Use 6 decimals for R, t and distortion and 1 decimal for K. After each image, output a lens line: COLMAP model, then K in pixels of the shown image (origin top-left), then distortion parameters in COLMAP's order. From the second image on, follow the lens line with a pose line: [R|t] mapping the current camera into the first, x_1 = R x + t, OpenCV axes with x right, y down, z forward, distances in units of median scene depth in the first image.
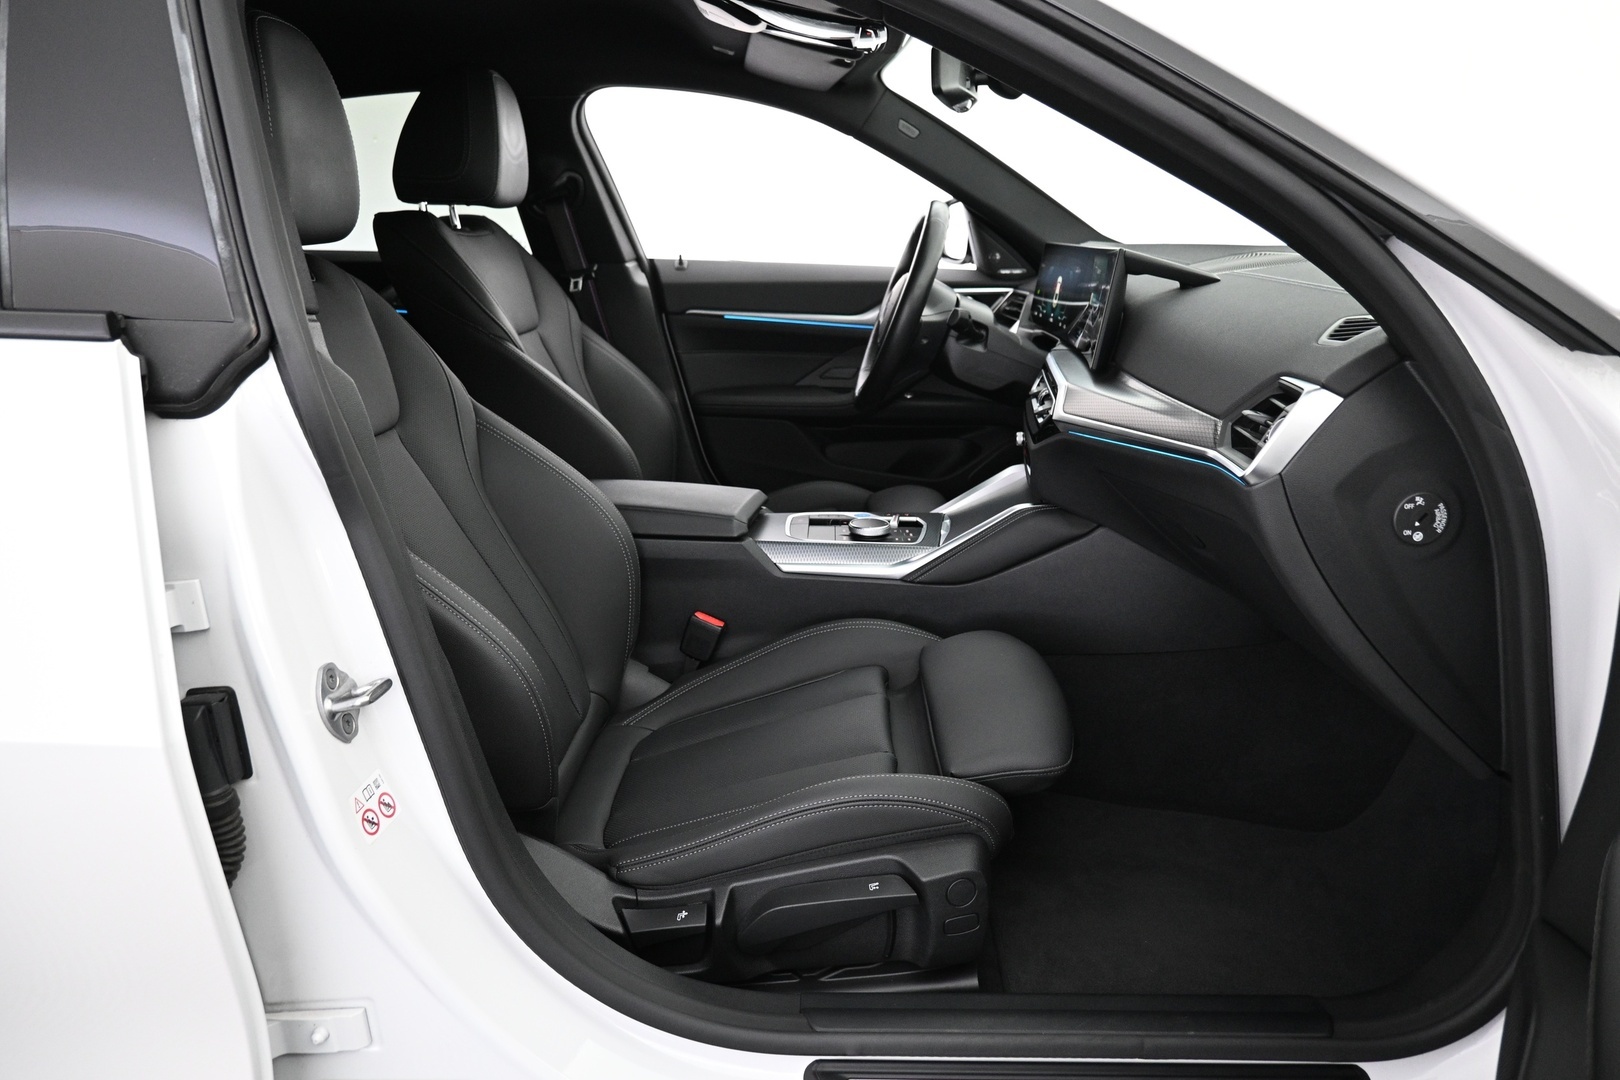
lens RADIAL K [[1085.8, 0, 810.0], [0, 1085.8, 540.0], [0, 0, 1]] dist [-0.004186, 0.002729]
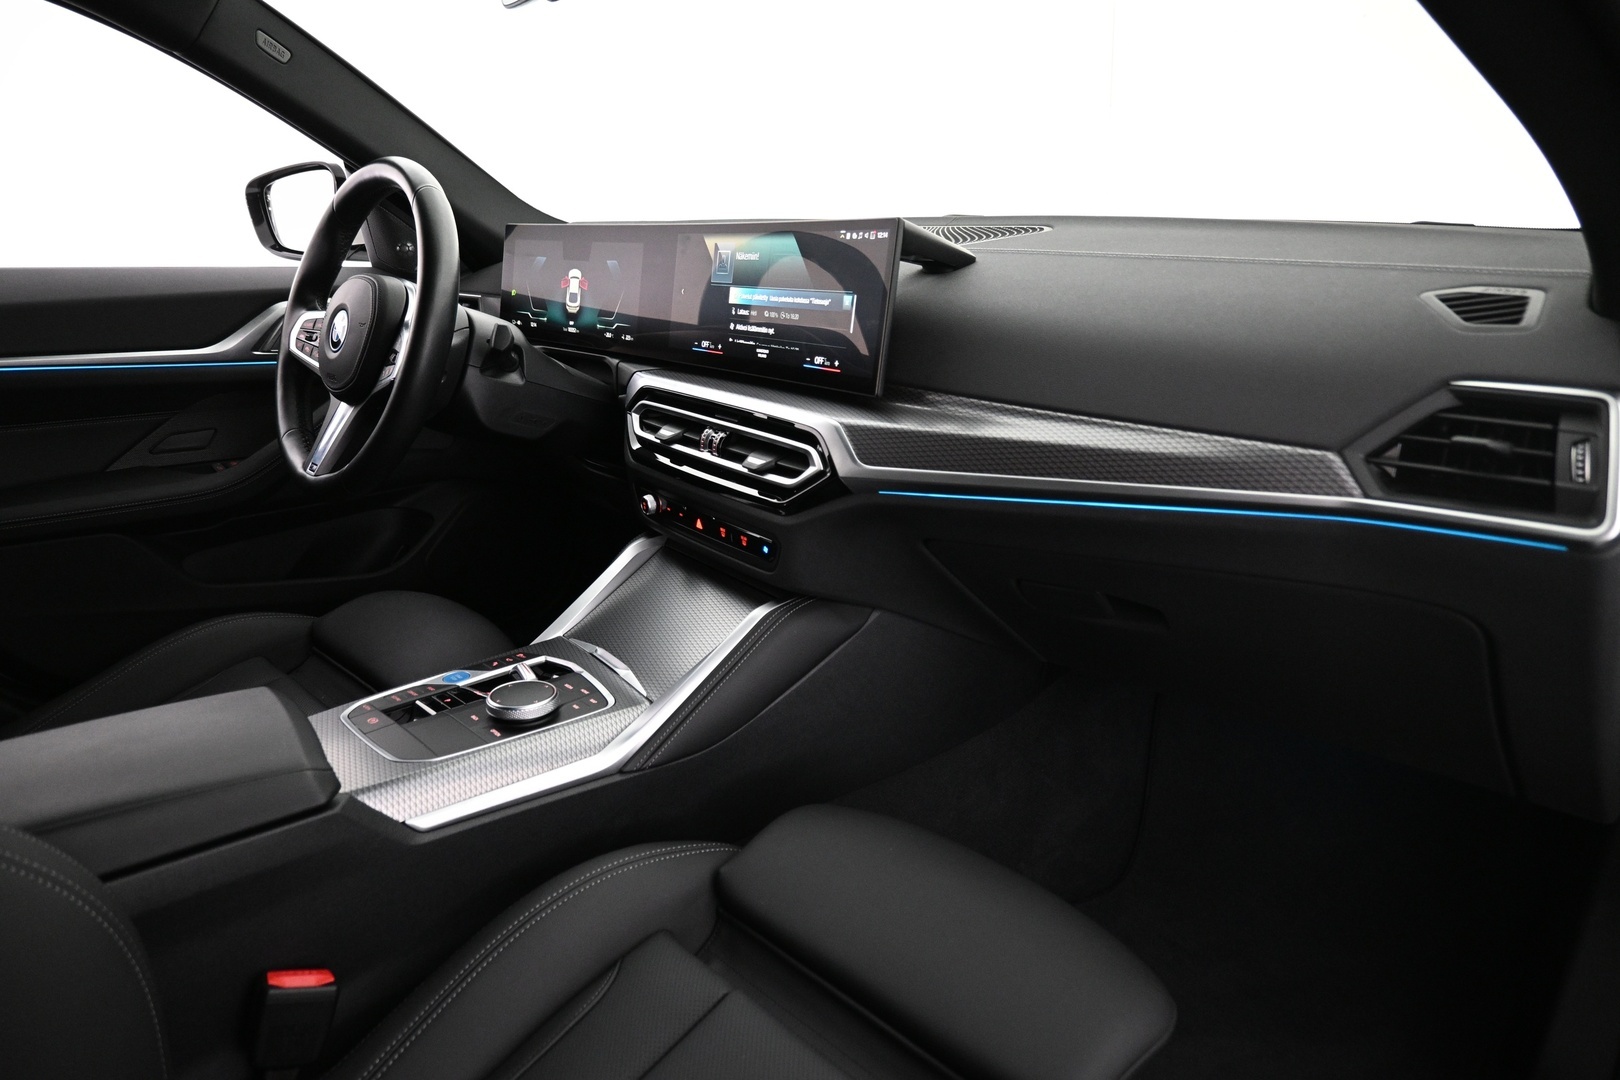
lens RADIAL K [[1085.8, 0, 810.0], [0, 1085.8, 540.0], [0, 0, 1]] dist [-0.004186, 0.002729]
pose [[0.721357, -0.213329, 0.658889, -0.175442], [0.207122, 0.974287, 0.088688, -0.100690], [-0.660867, 0.072495, 0.746994, 0.378738]]
